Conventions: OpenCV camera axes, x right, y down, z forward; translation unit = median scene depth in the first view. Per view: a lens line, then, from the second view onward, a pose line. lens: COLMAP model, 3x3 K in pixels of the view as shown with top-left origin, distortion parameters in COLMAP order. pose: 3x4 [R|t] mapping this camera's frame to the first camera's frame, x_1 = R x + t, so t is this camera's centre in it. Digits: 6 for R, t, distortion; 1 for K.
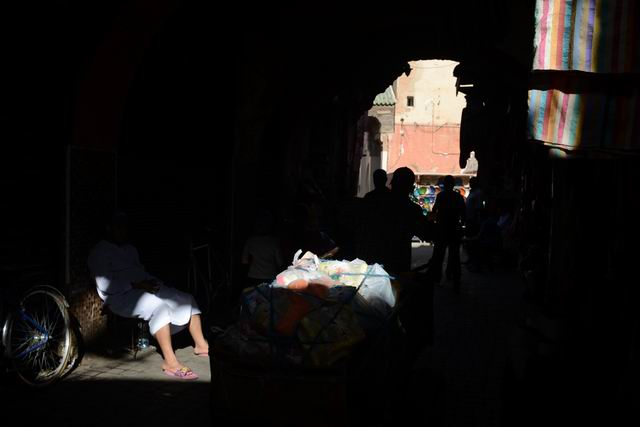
lens RADIAL K [[635.3, 0, 320.2], [0, 635.3, 210.6], [0, 0, 1]] dist [-0.055332, 0.000000]
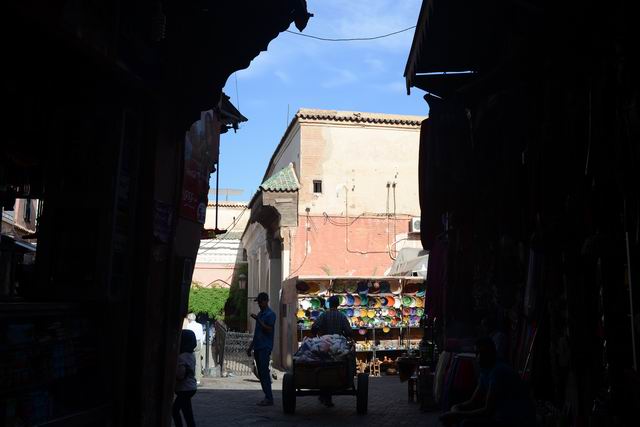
lens RADIAL K [[635.3, 0, 323.6], [0, 635.3, 212.9], [0, 0, 1]] dist [-0.055332, 0.000000]
pose [[0.989453, -0.004852, 0.144772, 0.035427], [0.029409, 0.985353, -0.167972, -0.007348], [-0.141837, 0.170458, 0.975103, 0.235860]]
